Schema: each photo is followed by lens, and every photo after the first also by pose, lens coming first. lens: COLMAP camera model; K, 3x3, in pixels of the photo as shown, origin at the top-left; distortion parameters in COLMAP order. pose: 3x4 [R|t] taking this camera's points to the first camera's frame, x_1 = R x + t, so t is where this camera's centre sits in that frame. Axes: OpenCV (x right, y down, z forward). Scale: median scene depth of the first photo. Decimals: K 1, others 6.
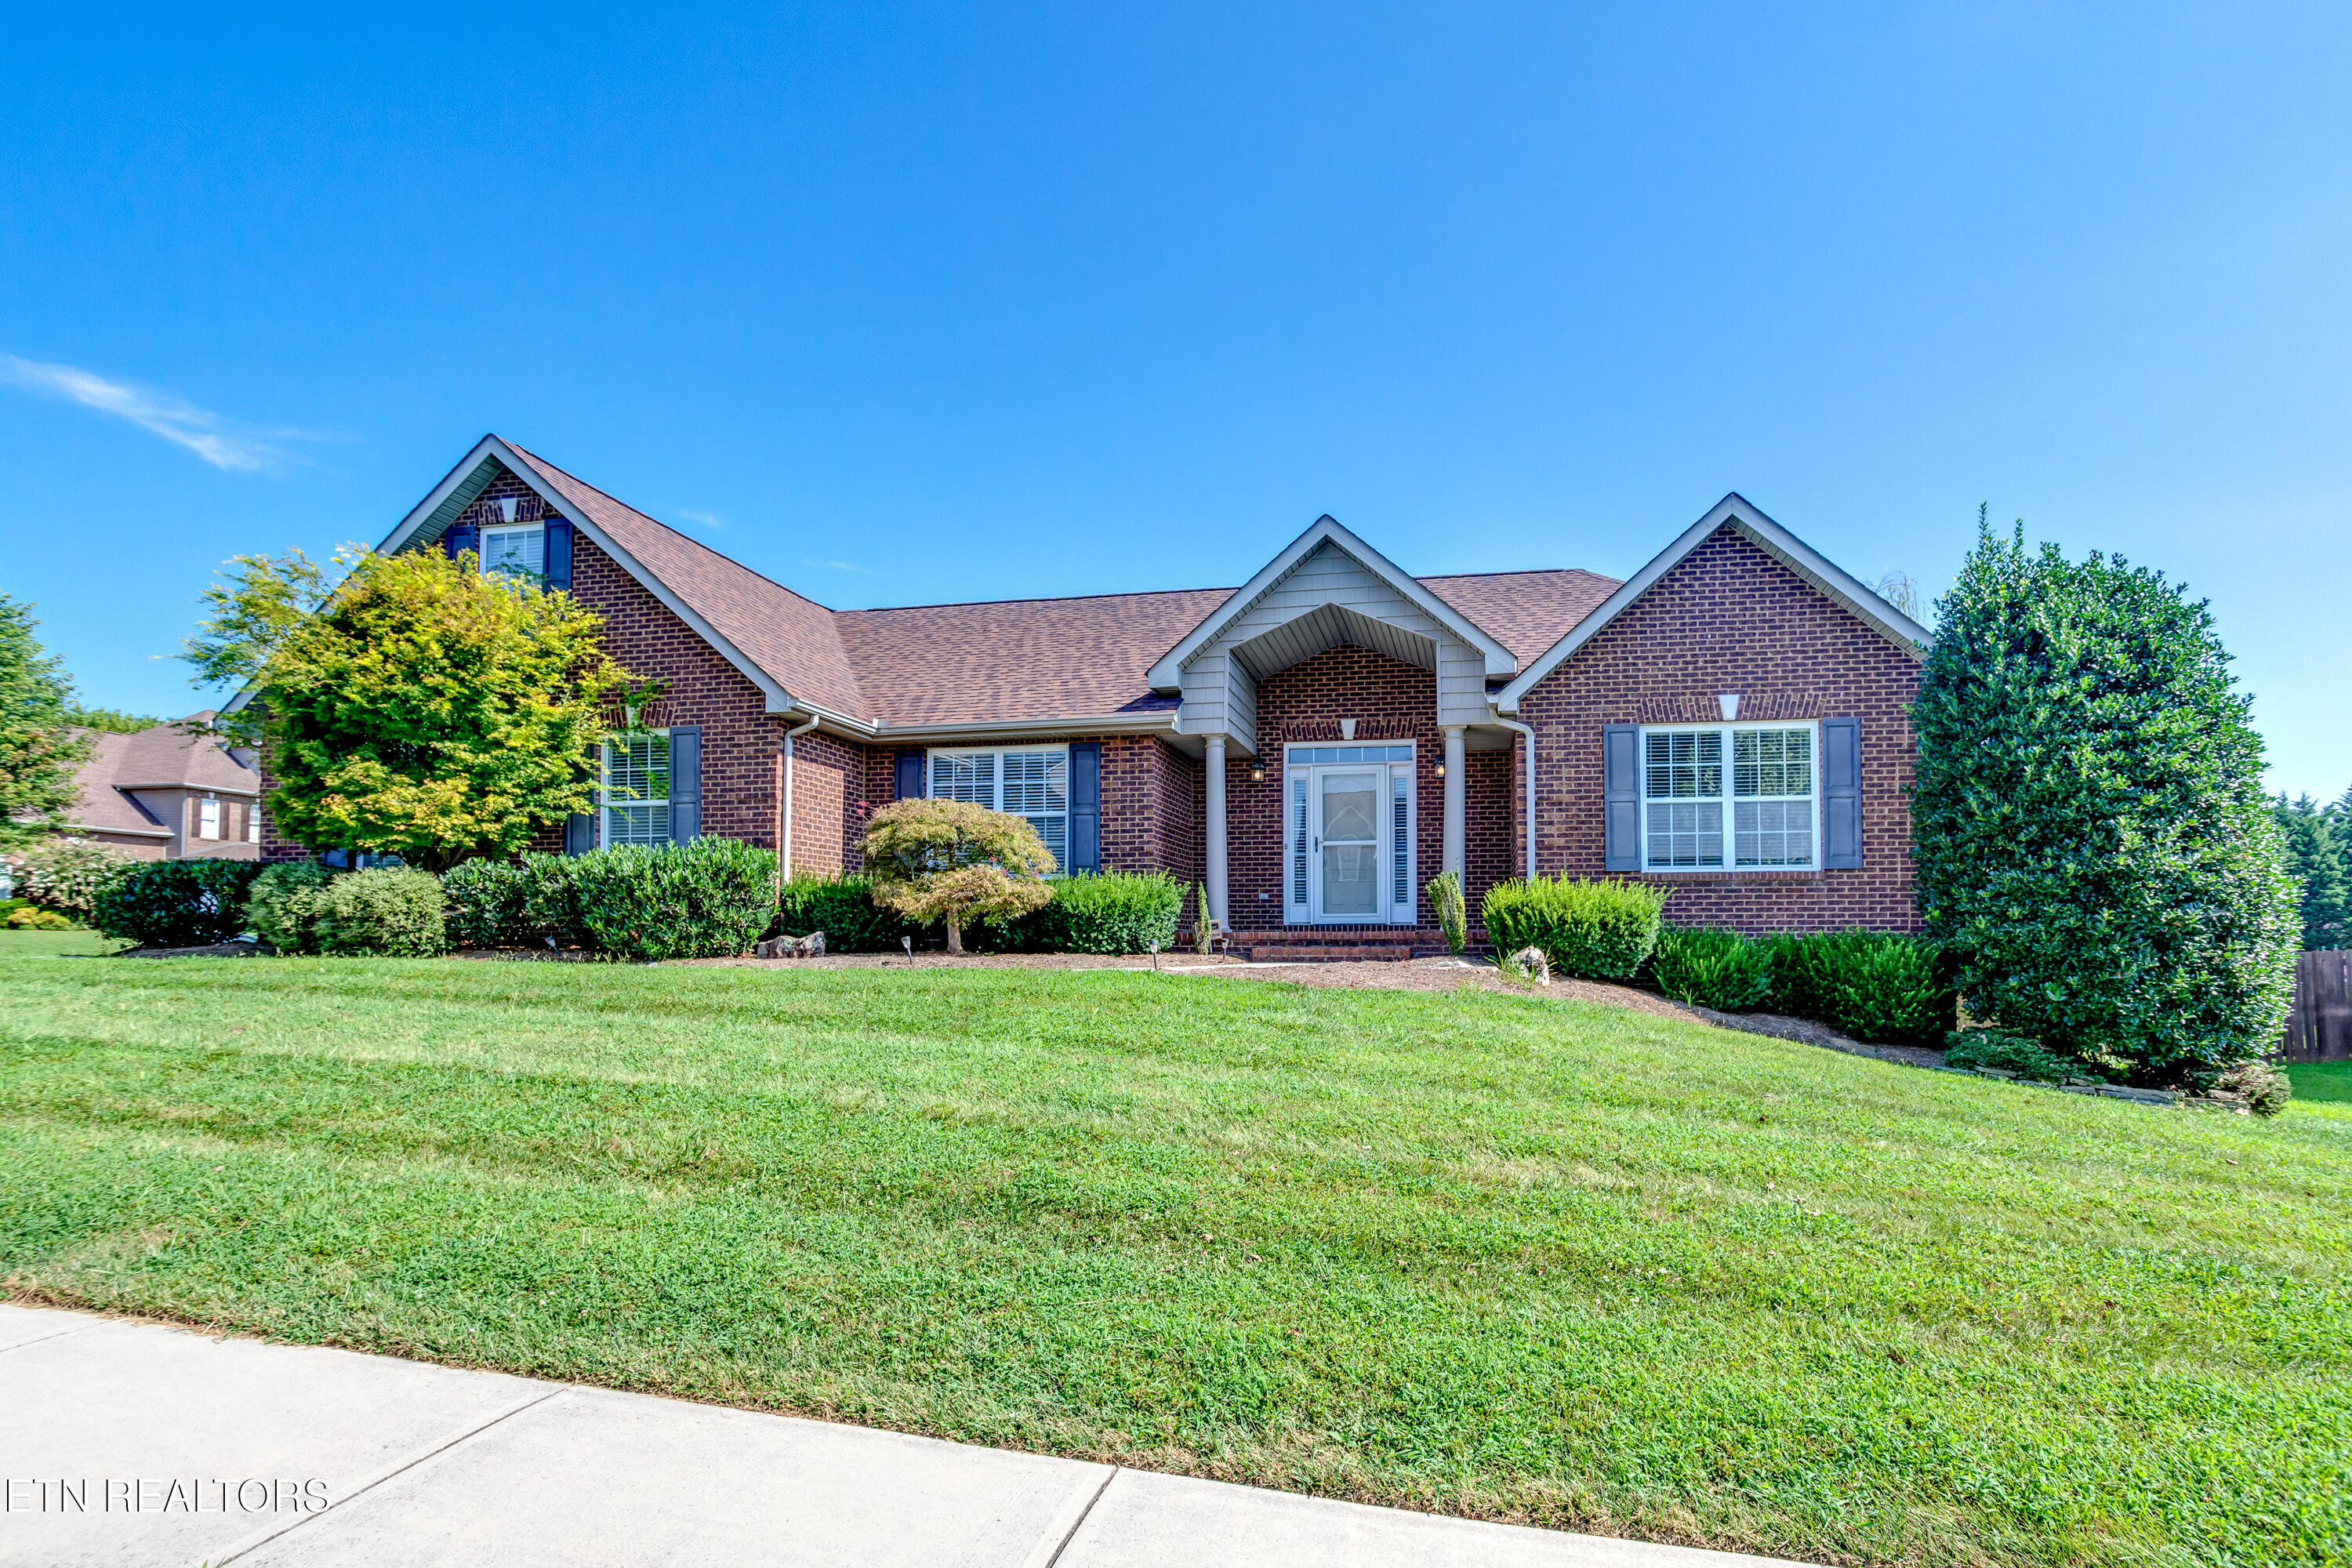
lens RADIAL K [[1205.3, 0, 1257.9], [0, 1205.3, 854.2], [0, 0, 1]] dist [-0.048746, 0.032809]
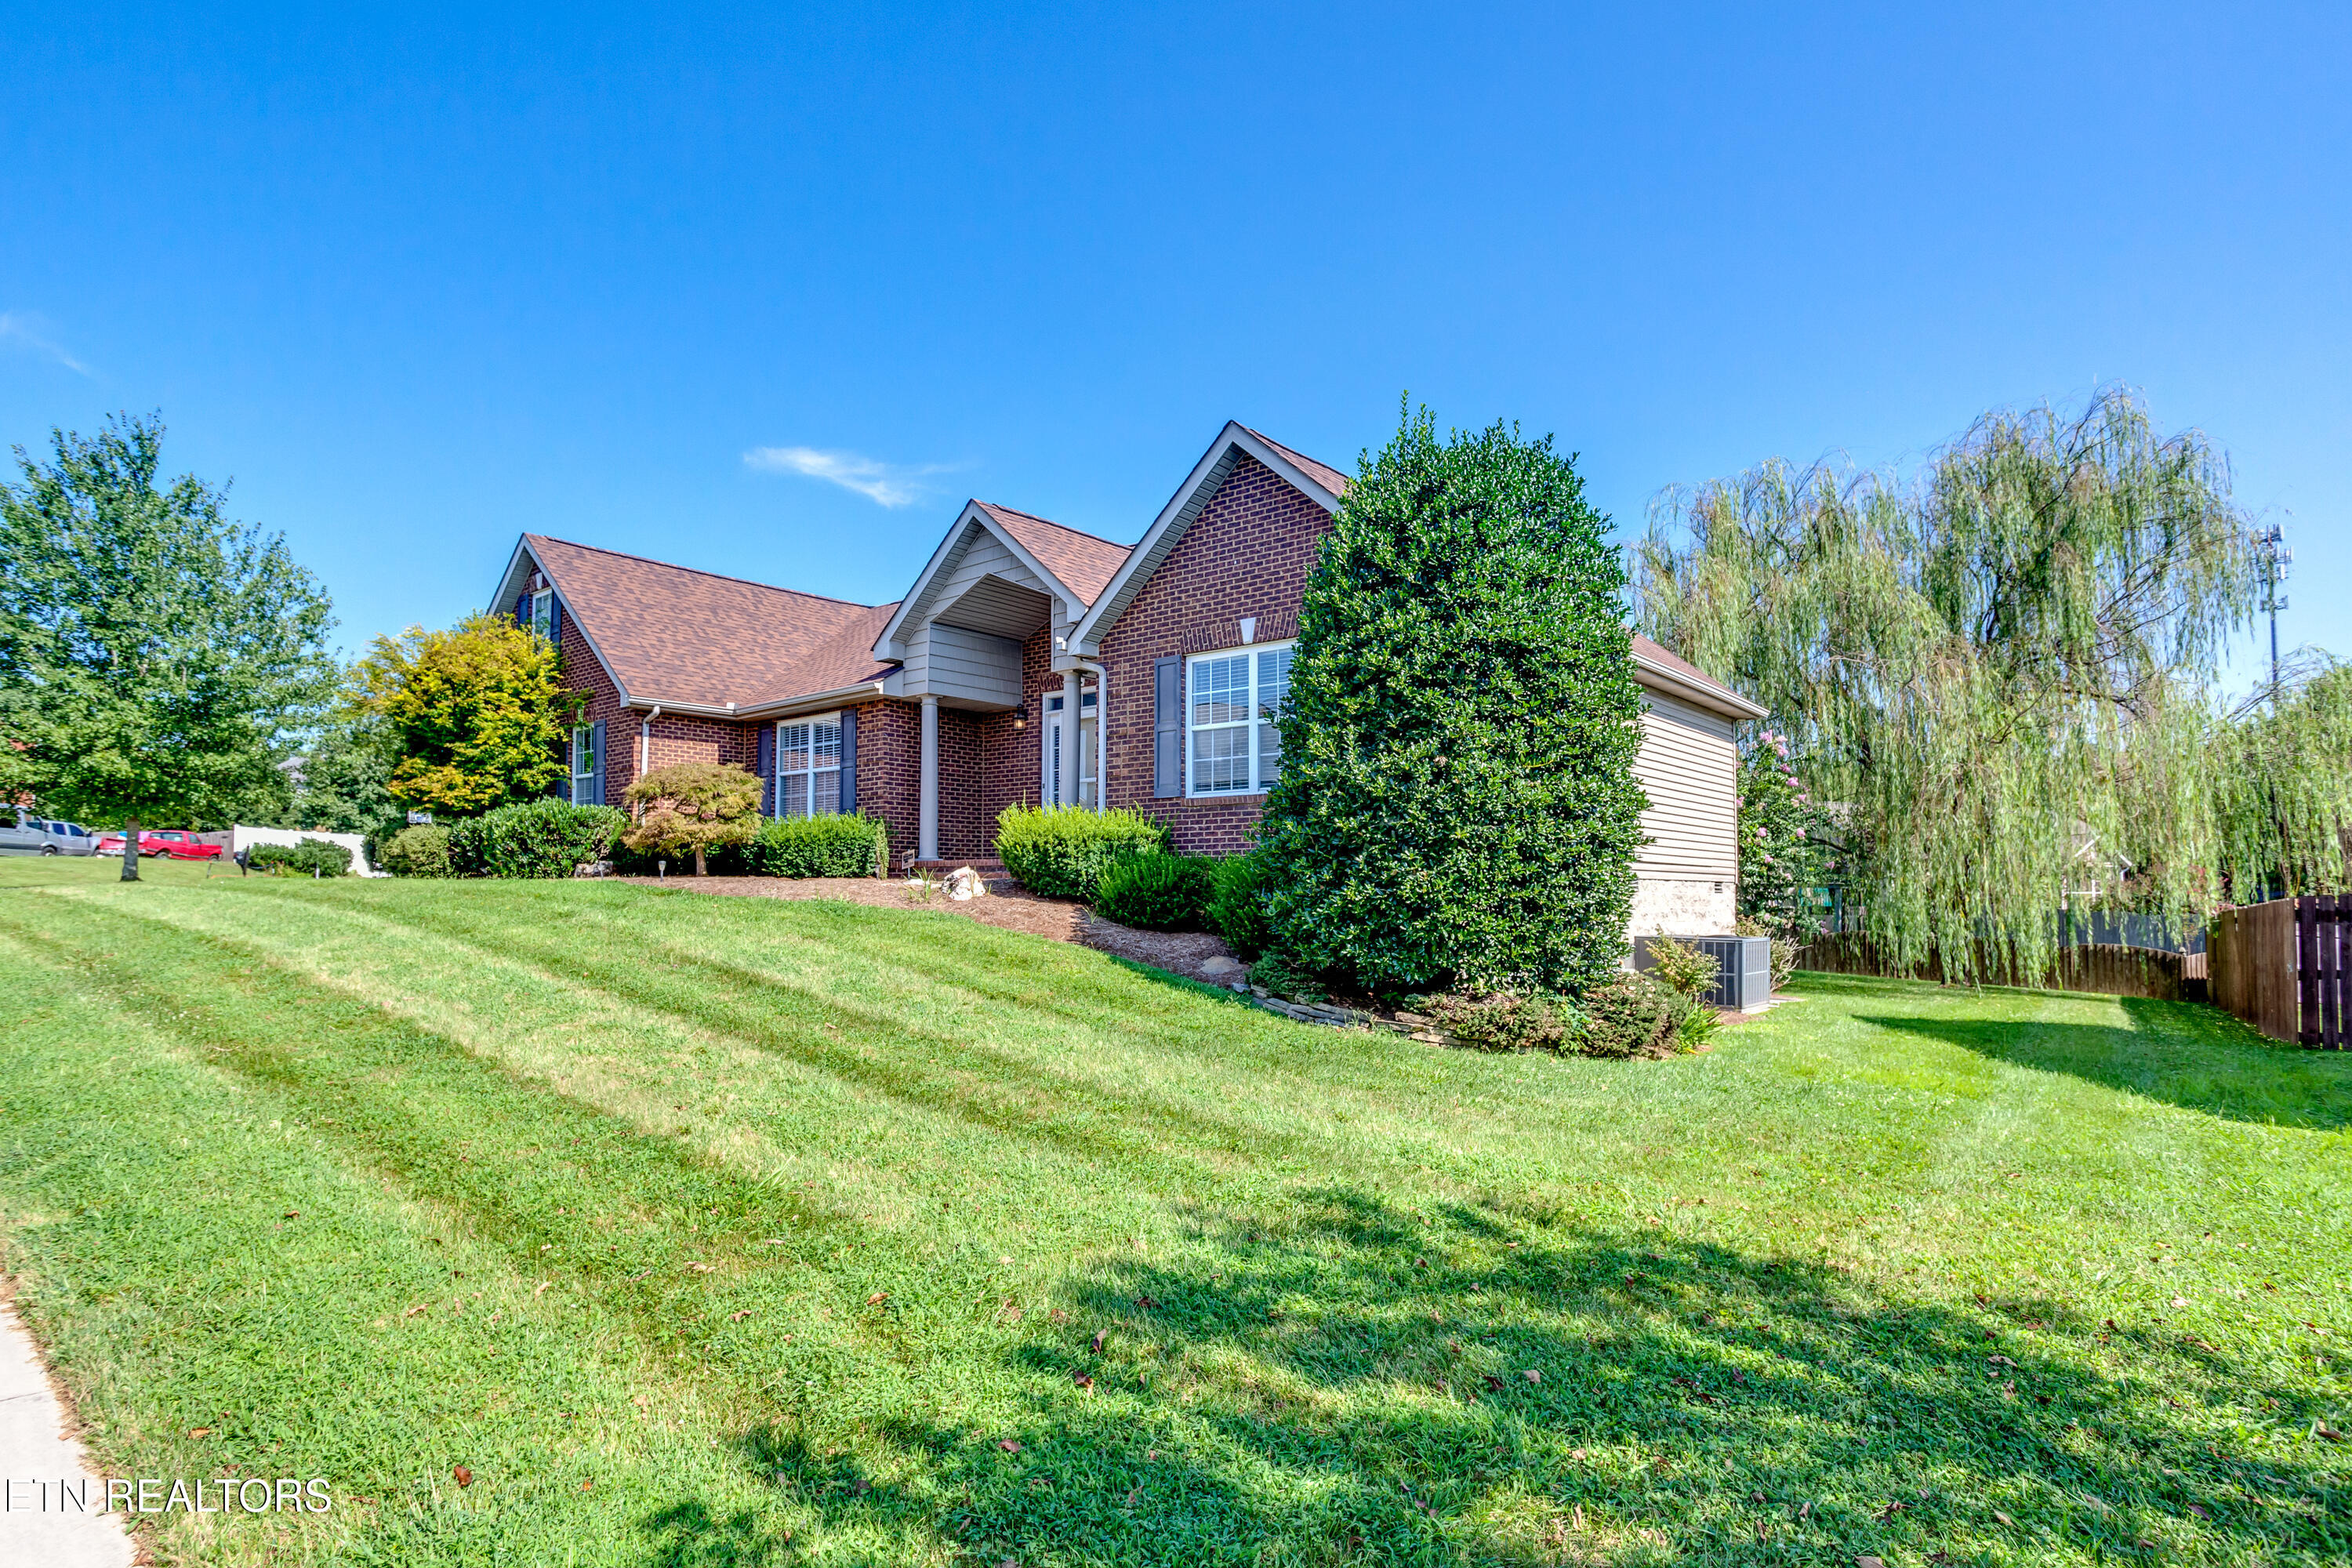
lens RADIAL K [[1264.9, 0, 1169.5], [0, 1264.9, 847.4], [0, 0, 1]] dist [-0.087563, 0.000032]
pose [[0.874298, -0.016047, -0.485124, 0.917133], [0.032646, 0.999134, 0.025787, 0.031694], [0.484290, -0.038383, 0.874065, 0.037840]]
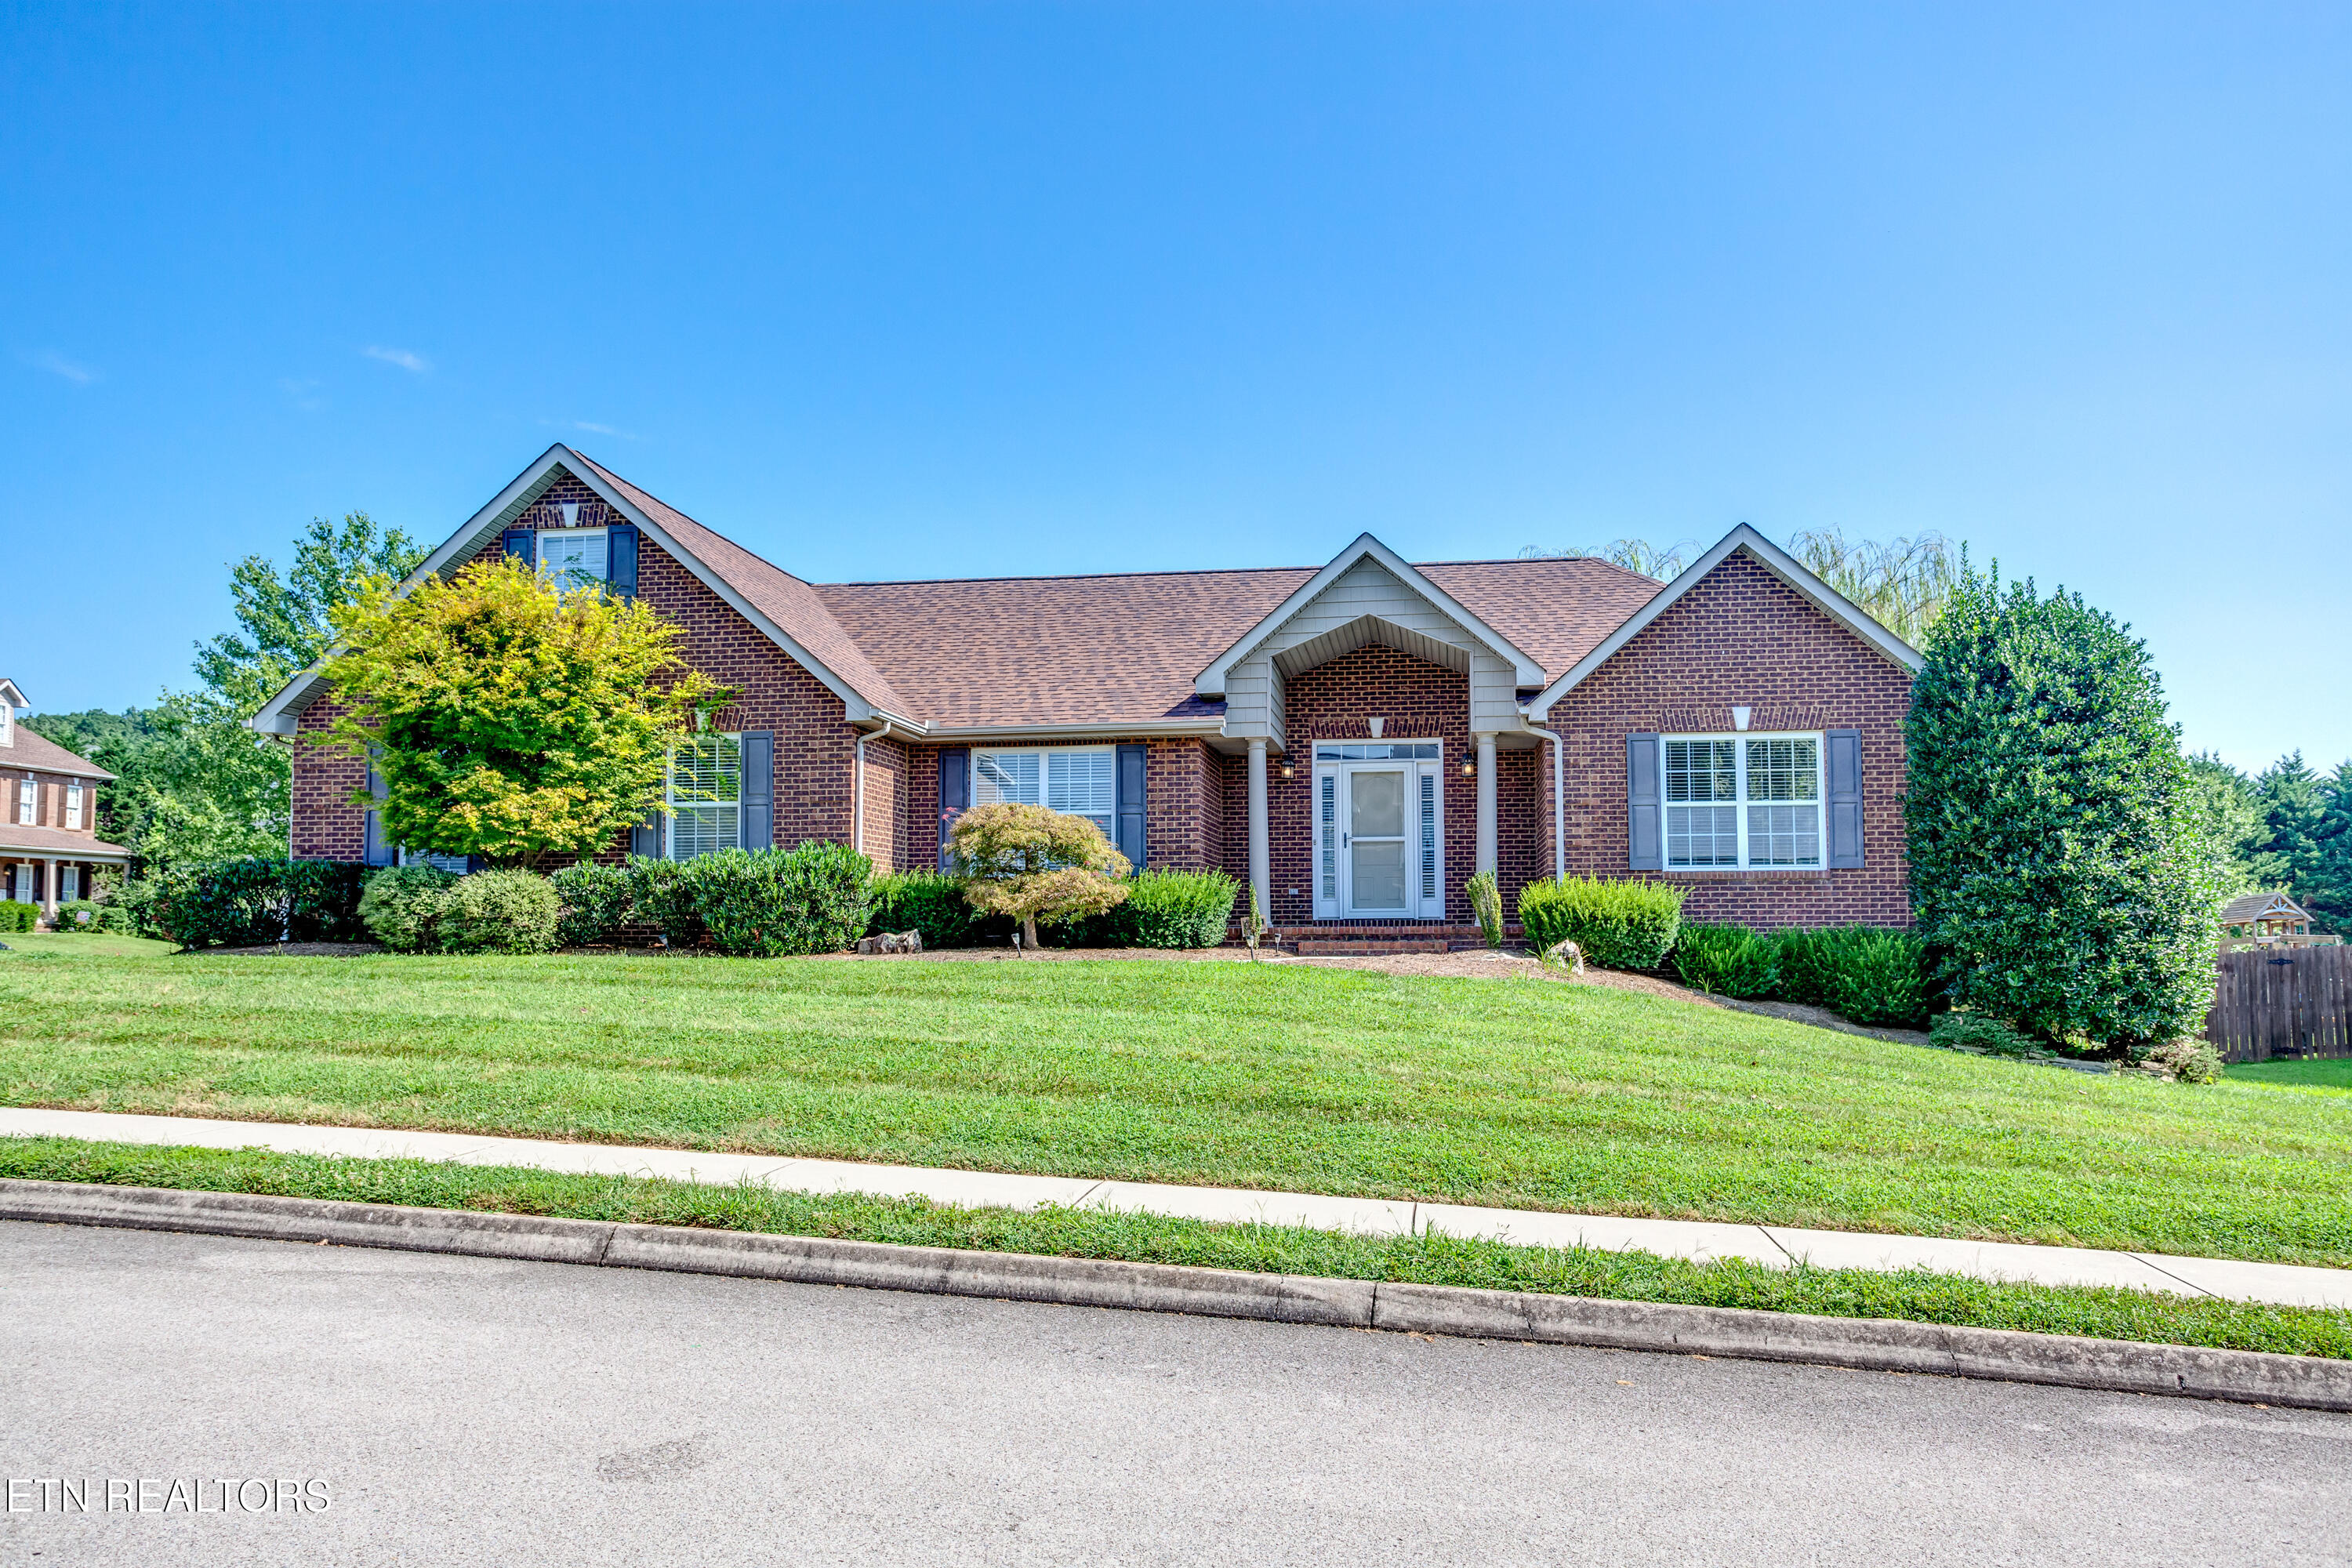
lens RADIAL K [[1597.5, 0, 1243.8], [0, 1597.5, 751.8], [0, 0, 1]] dist [-0.000204, -0.001721]
pose [[0.998375, 0.003417, 0.056876, -0.150182], [-0.000999, 0.999096, -0.042497, -0.033496], [-0.056969, 0.042371, 0.997476, -0.451639]]
